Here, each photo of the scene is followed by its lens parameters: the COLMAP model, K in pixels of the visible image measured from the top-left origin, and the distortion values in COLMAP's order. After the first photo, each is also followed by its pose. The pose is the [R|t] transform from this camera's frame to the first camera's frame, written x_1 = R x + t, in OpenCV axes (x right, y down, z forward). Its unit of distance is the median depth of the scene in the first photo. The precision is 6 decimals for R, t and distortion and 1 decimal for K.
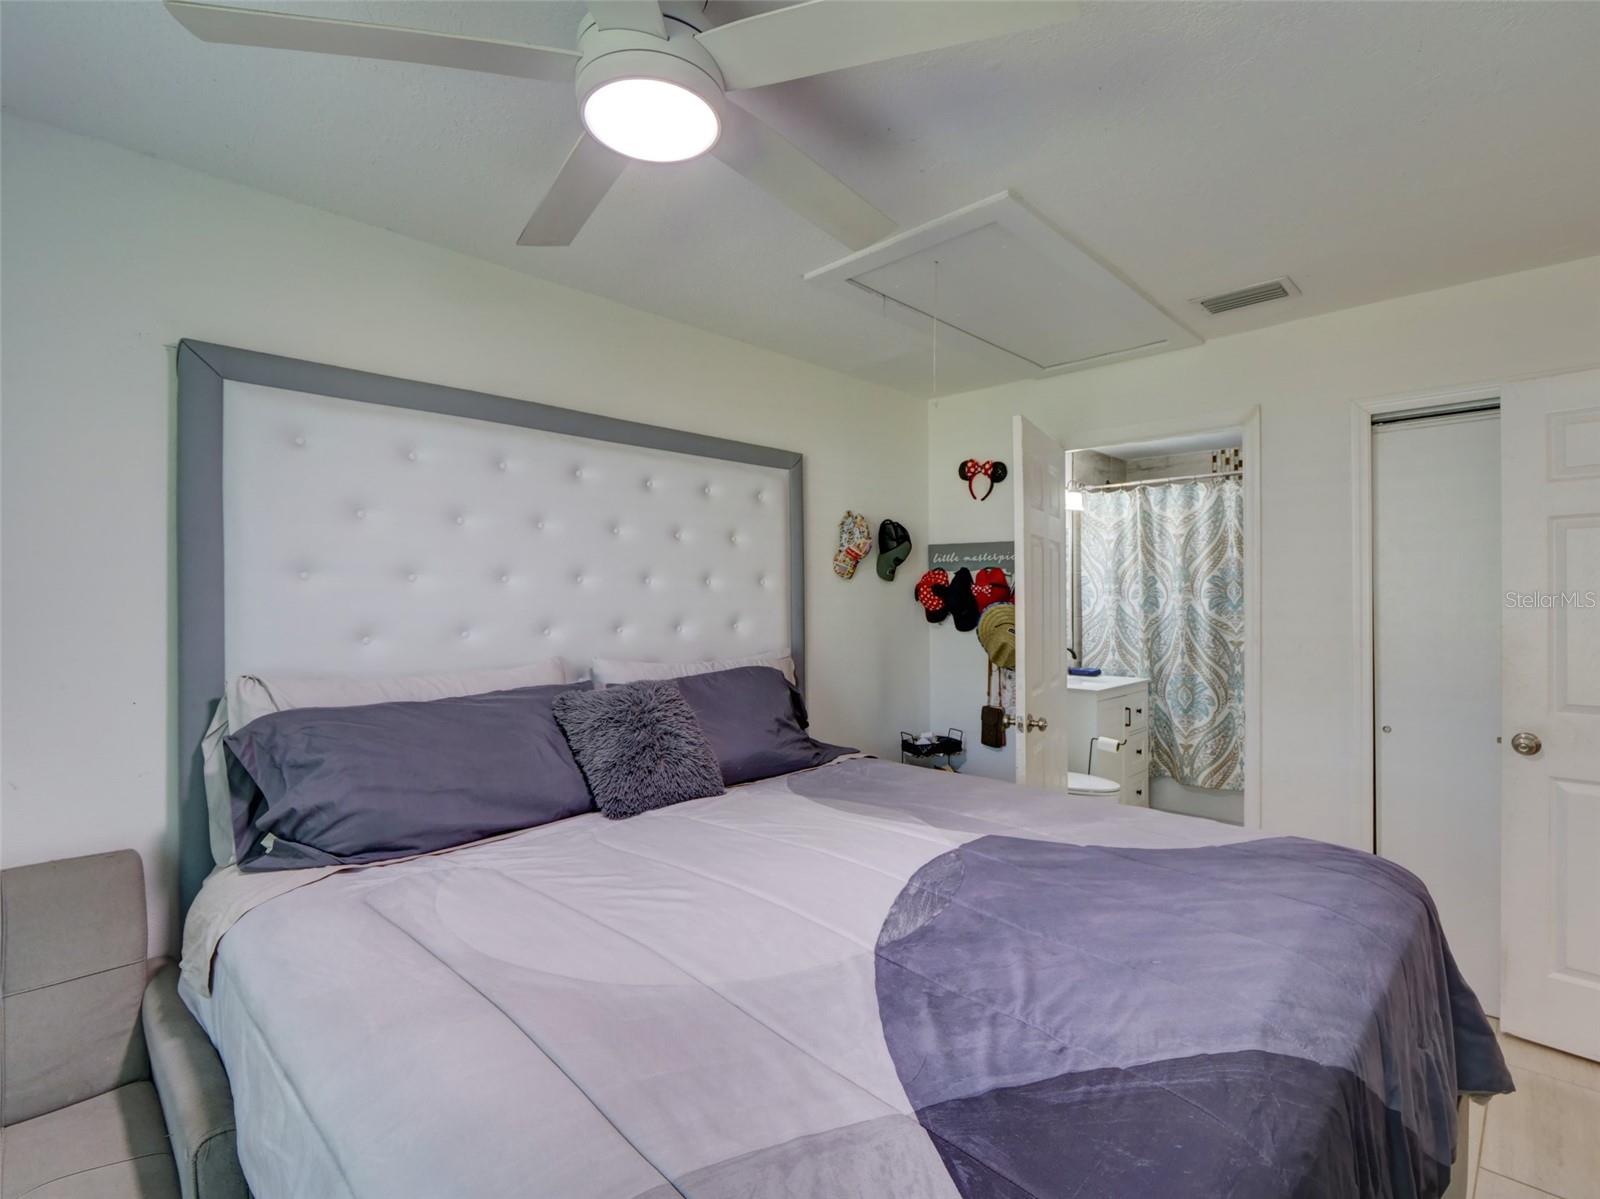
lens RADIAL K [[740.2, 0, 800.0], [0, 740.2, 599.5], [0, 0, 1]] dist [0.000272, 0.000104]
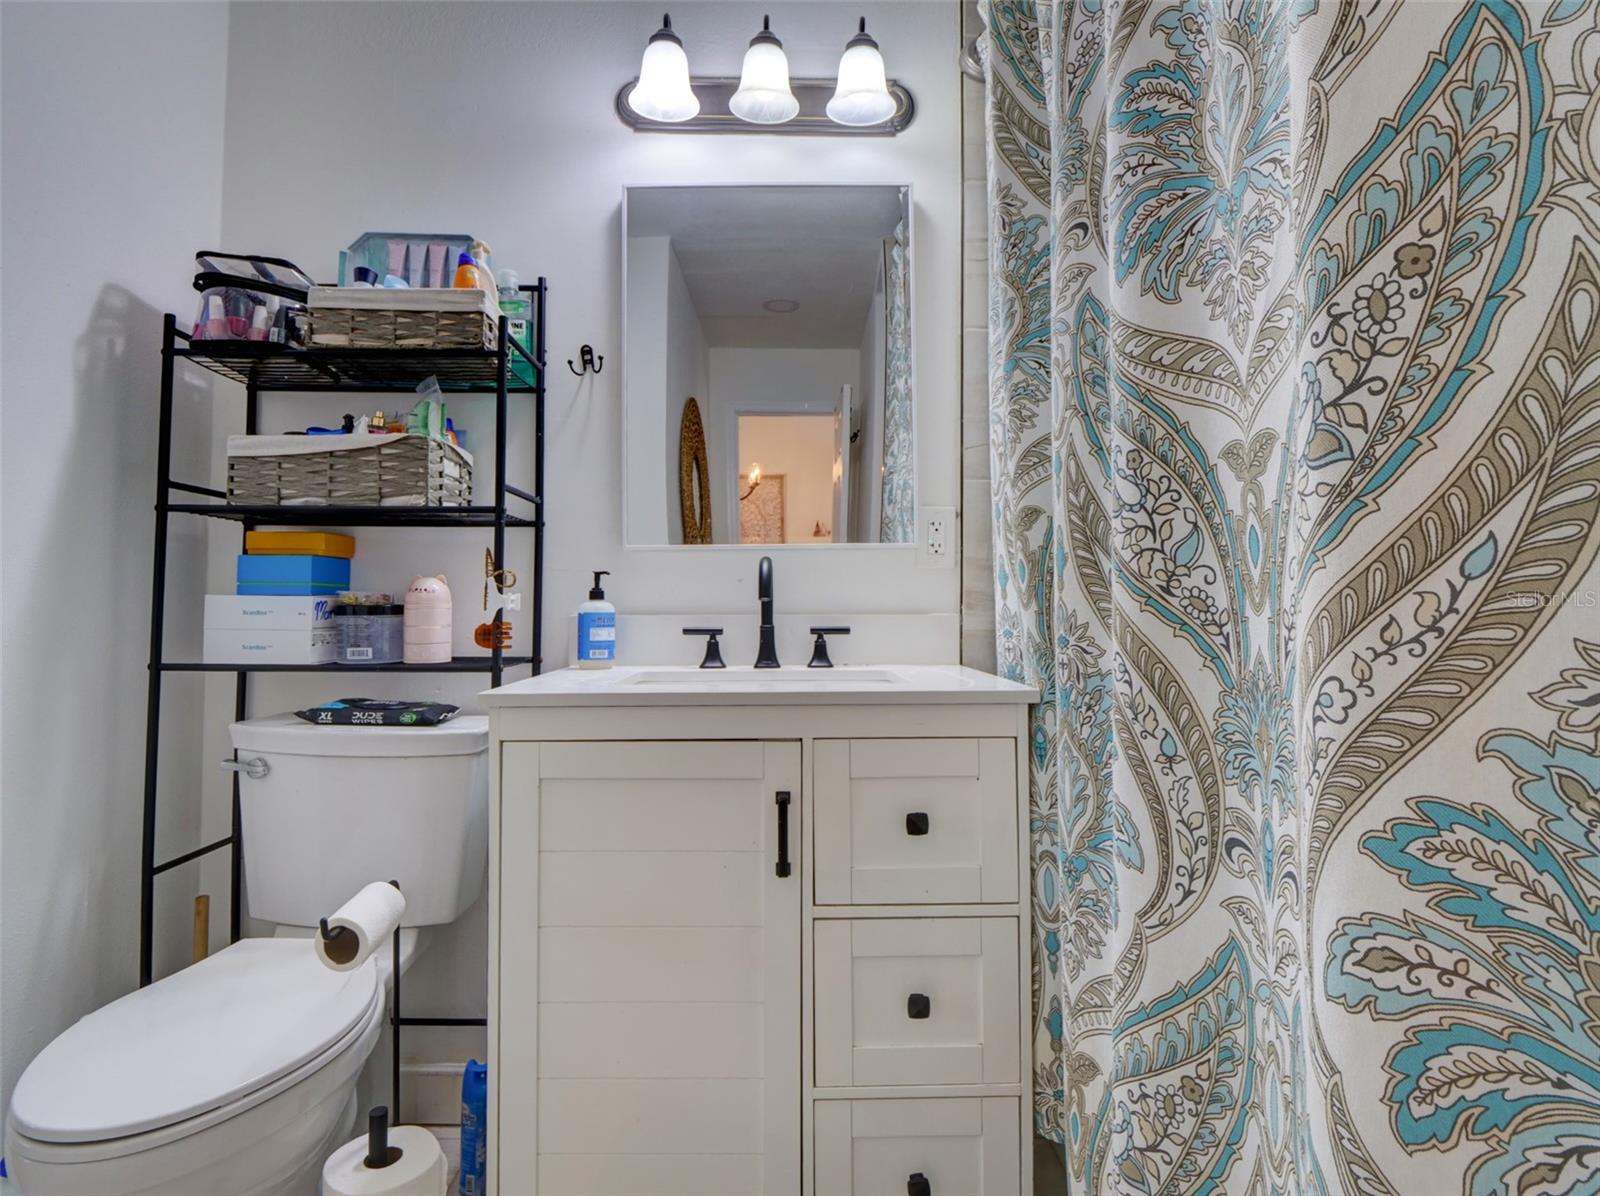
lens RADIAL K [[740.2, 0, 800.0], [0, 740.2, 598.0], [0, 0, 1]] dist [0.000272, 0.000104]
pose [[0.733803, -0.014169, -0.679214, 0.616541], [-0.002540, 0.999718, -0.023600, 0.089042], [0.679357, 0.019043, 0.733561, 0.833247]]
